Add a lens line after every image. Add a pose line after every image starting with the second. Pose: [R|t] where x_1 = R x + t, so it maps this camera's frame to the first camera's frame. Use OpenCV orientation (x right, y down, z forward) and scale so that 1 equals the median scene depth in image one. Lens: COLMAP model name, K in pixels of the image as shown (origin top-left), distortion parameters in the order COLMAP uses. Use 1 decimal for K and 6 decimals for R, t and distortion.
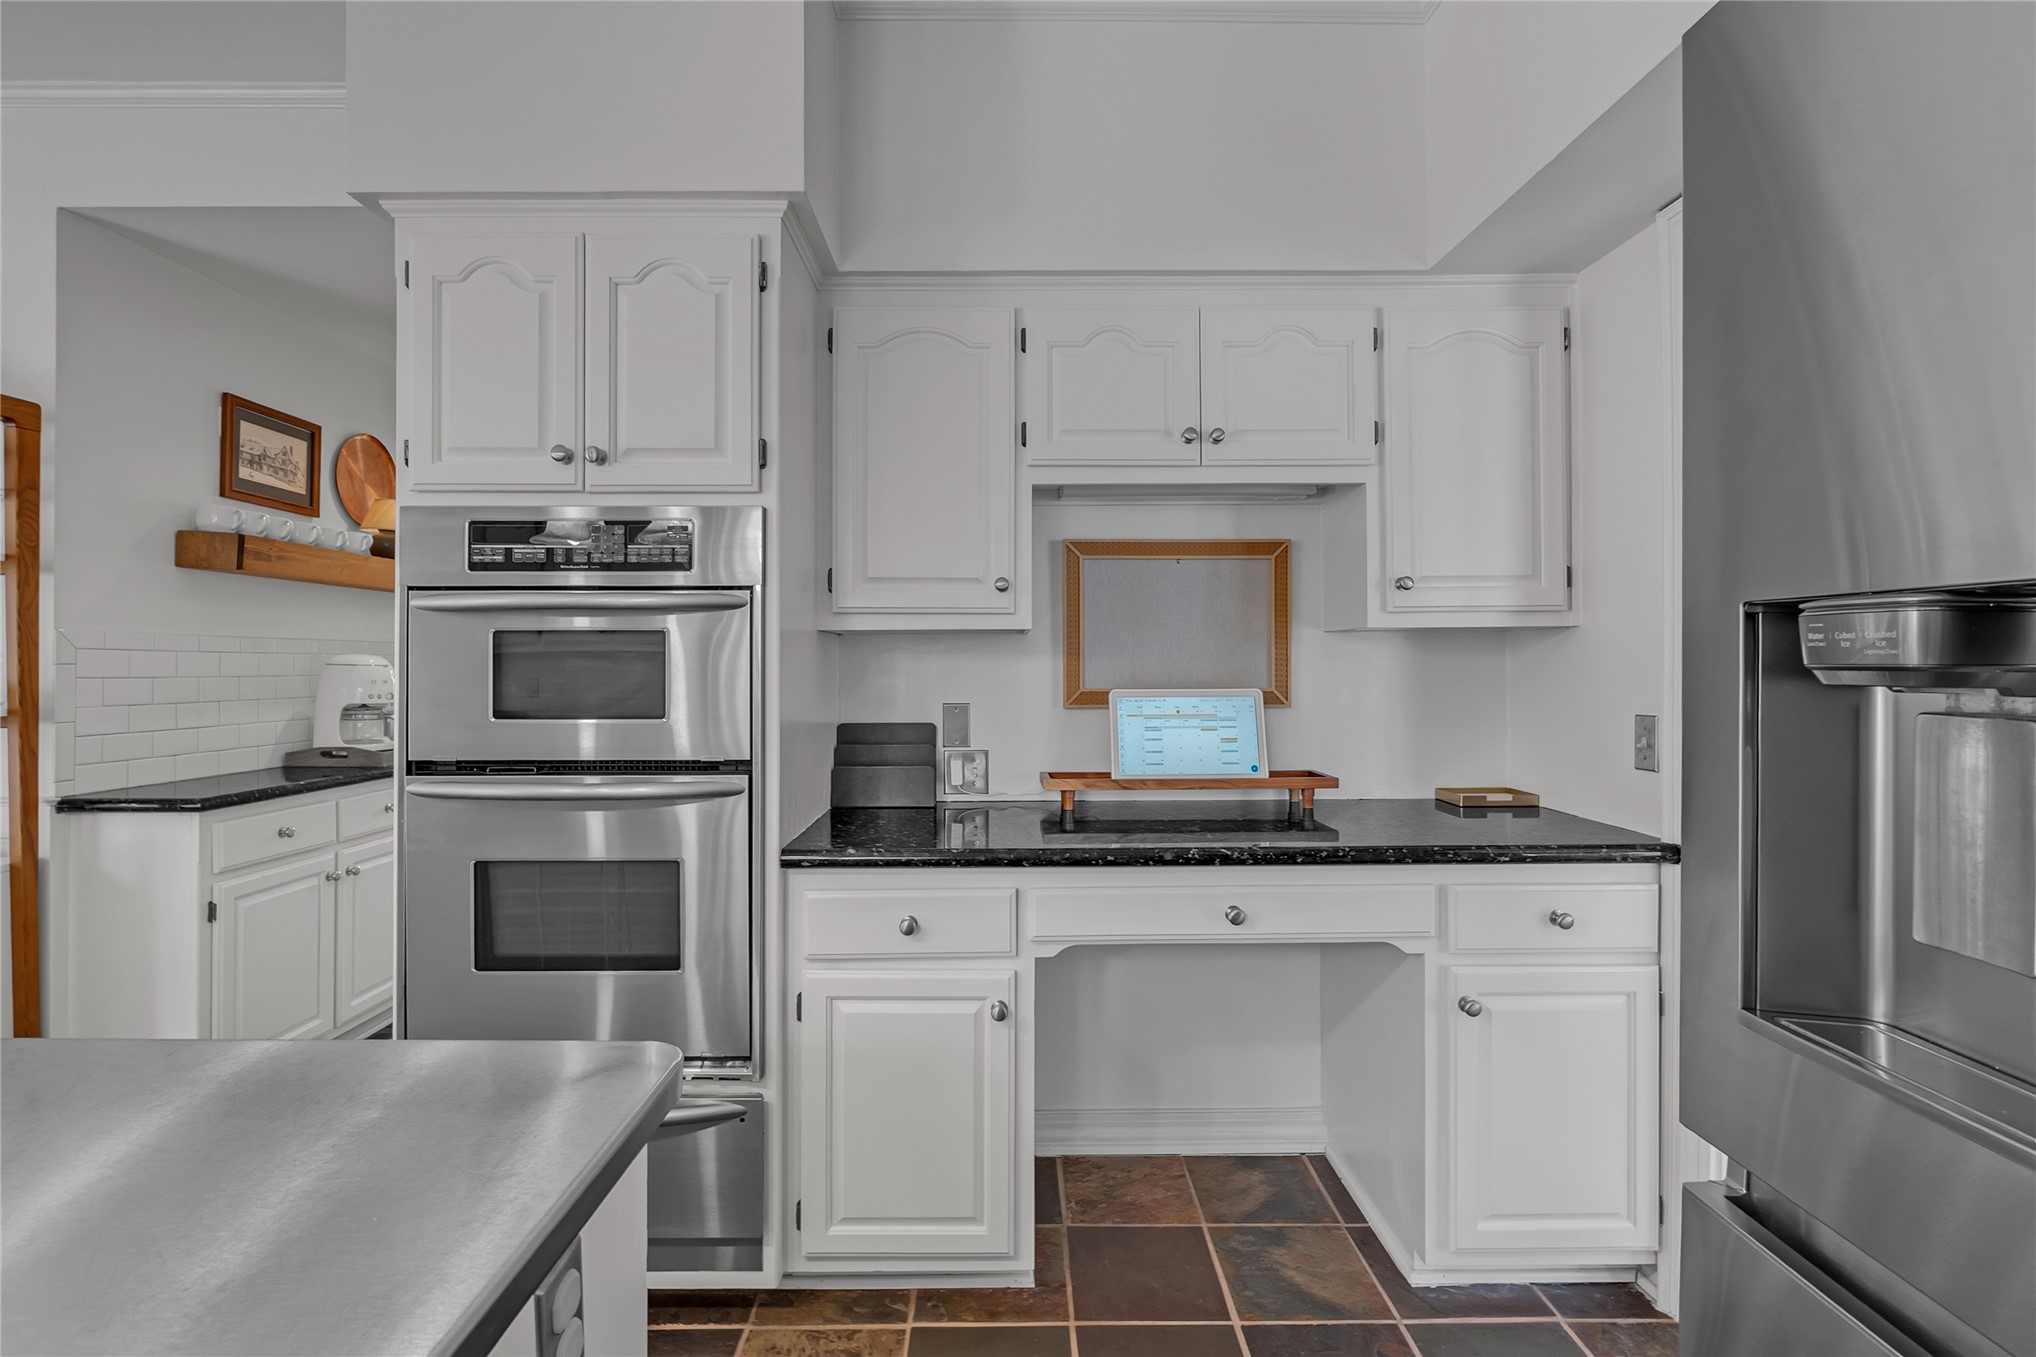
lens RADIAL K [[947.3, 0, 987.1], [0, 947.3, 657.7], [0, 0, 1]] dist [-0.006136, -0.001060]
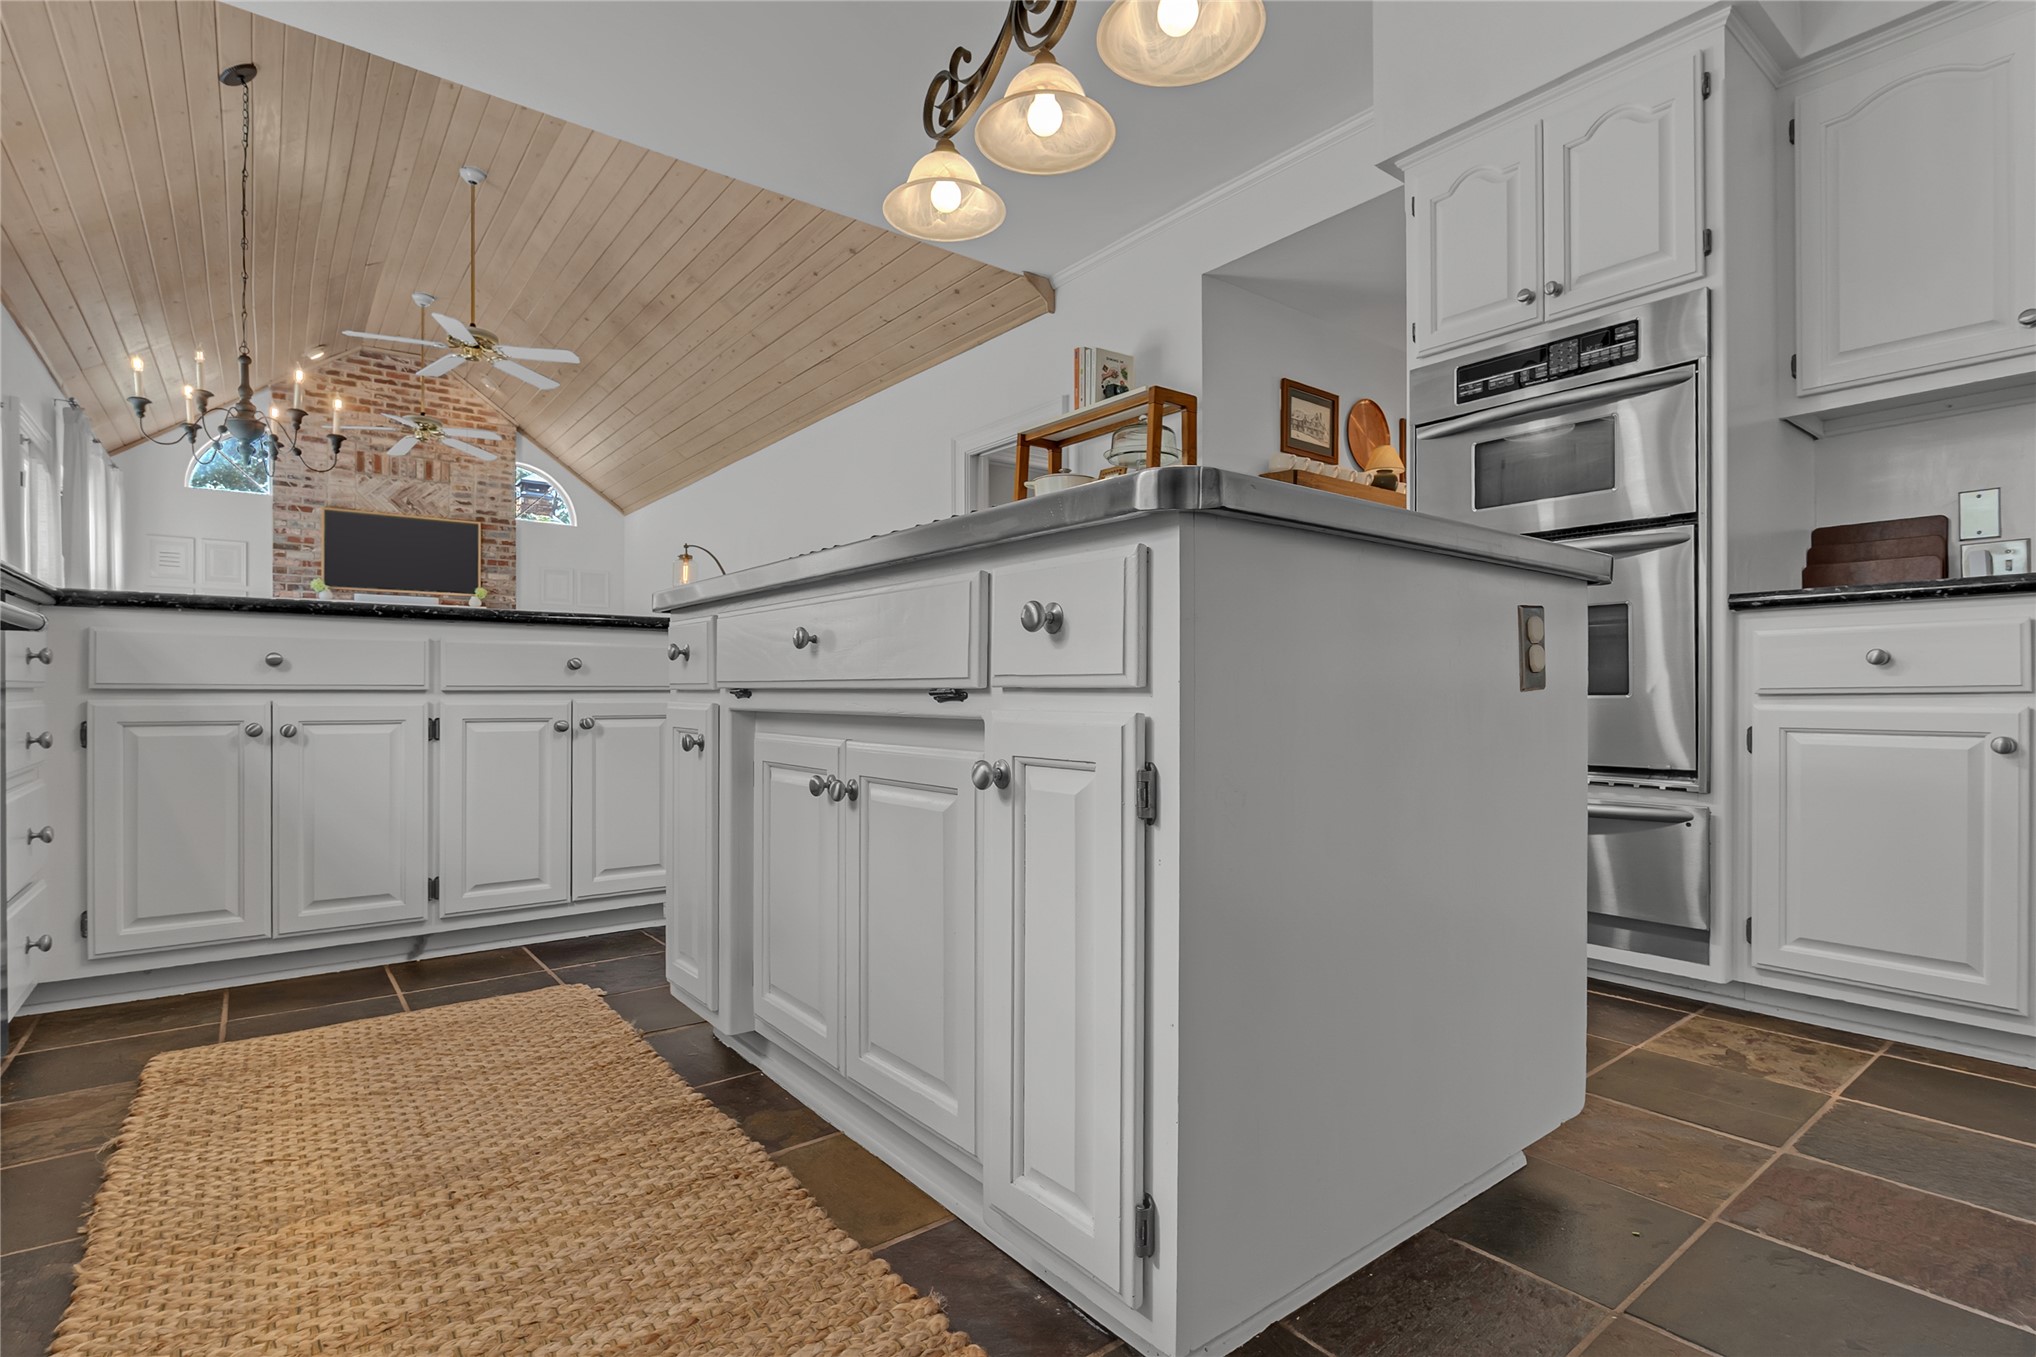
lens RADIAL K [[947.3, 0, 1029.6], [0, 947.3, 693.3], [0, 0, 1]] dist [-0.006136, -0.001060]
pose [[0.619661, 0.001882, -0.784867, 0.124842], [0.006791, 0.999947, 0.007759, 0.263952], [0.784840, -0.010139, 0.619616, -0.292407]]
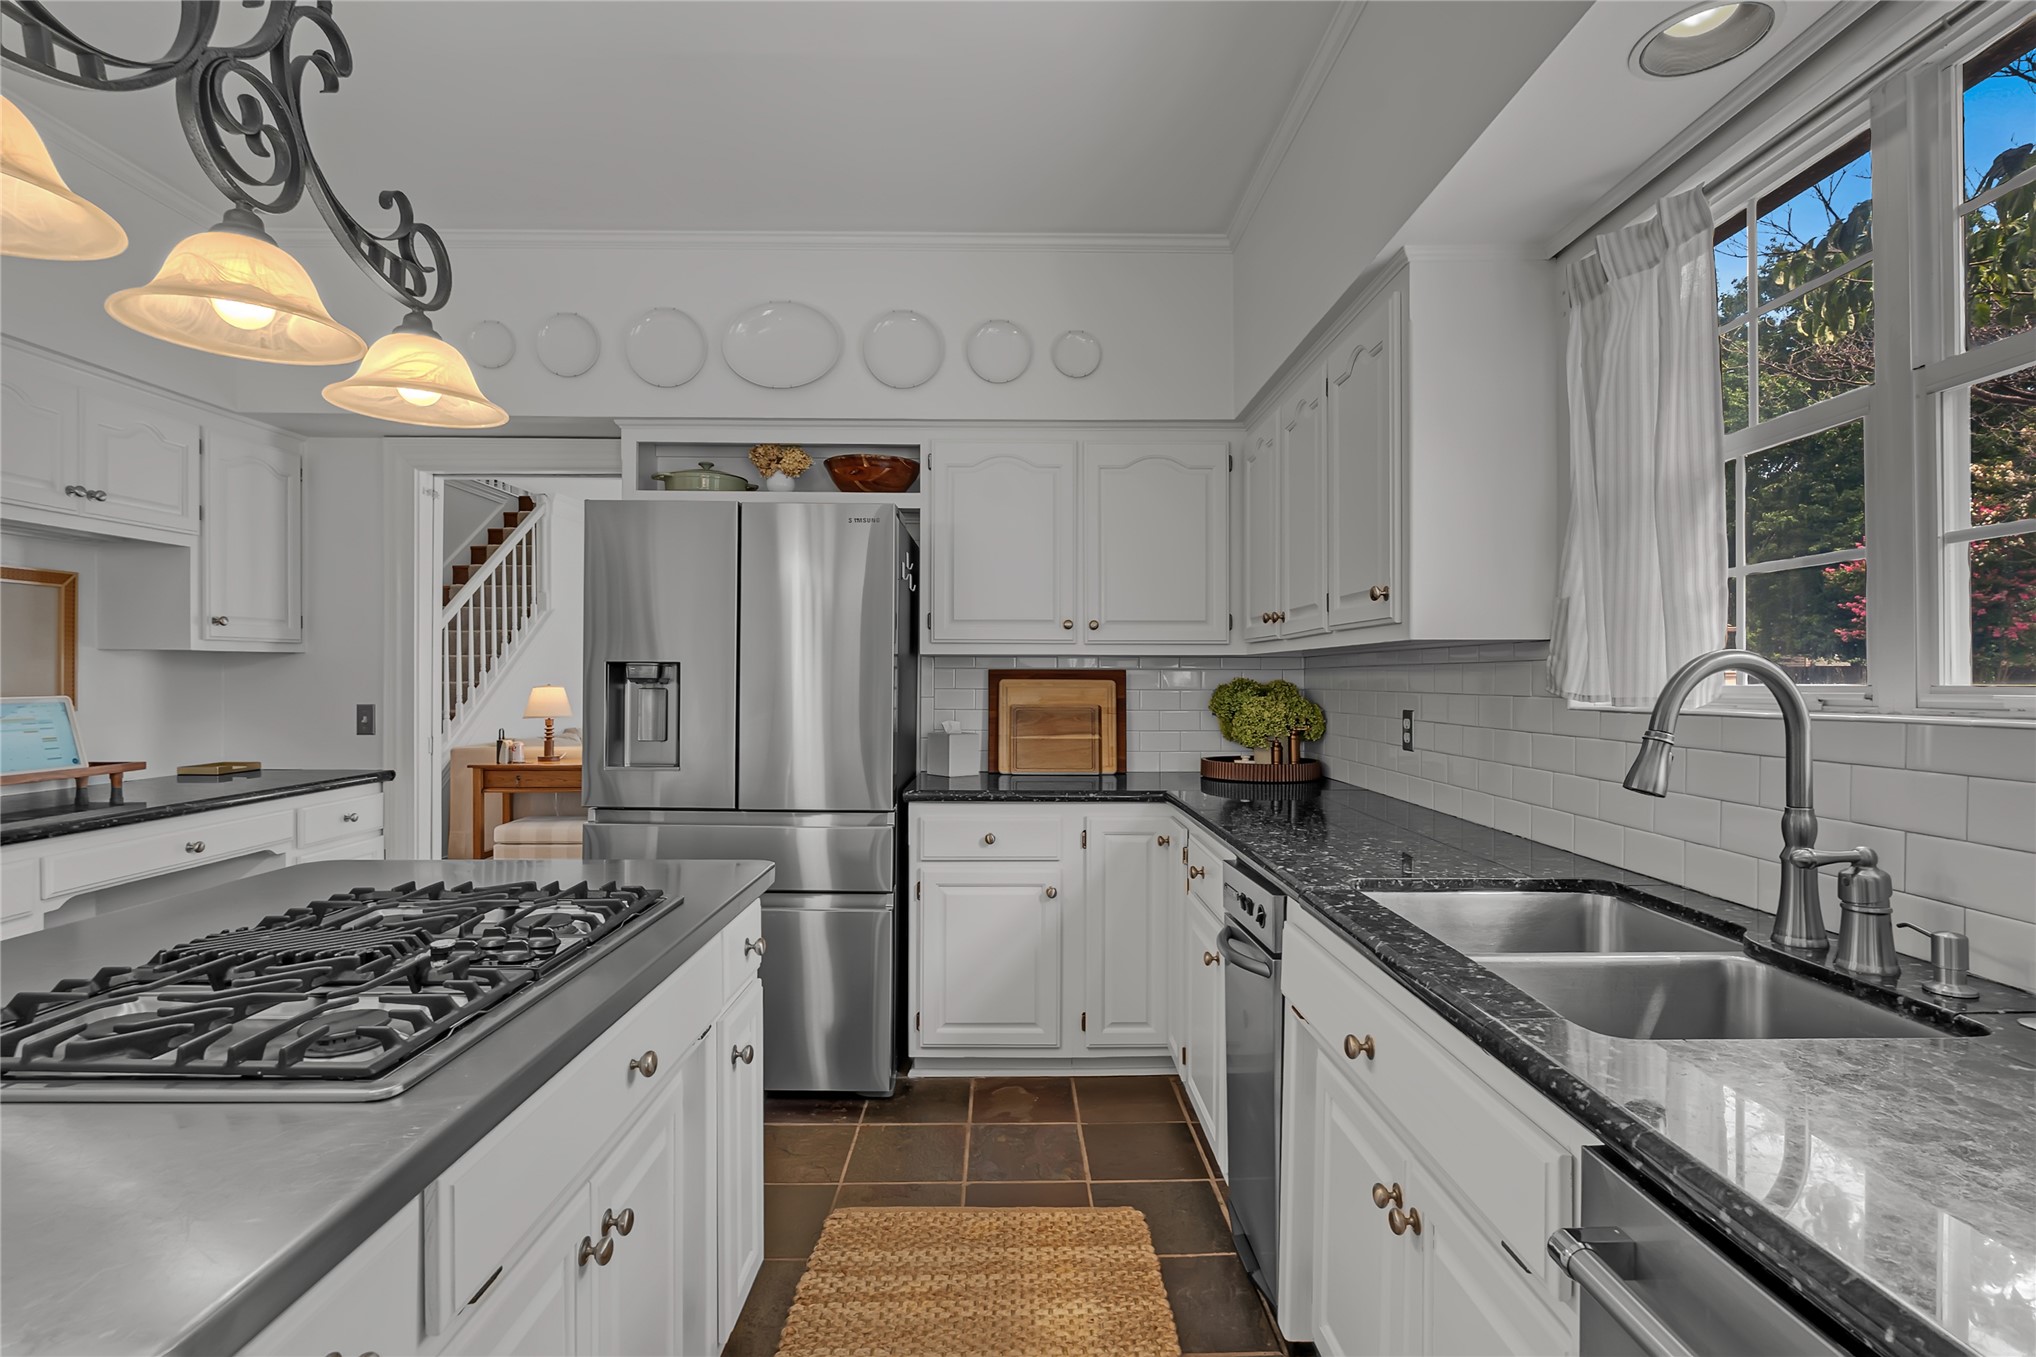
lens RADIAL K [[947.3, 0, 1028.8], [0, 947.3, 677.7], [0, 0, 1]] dist [-0.006136, -0.001060]
pose [[-0.016409, -0.003017, 0.999861, -1.041100], [-0.010935, 0.999936, 0.002838, -0.008178], [-0.999806, -0.010887, -0.016441, -0.230142]]
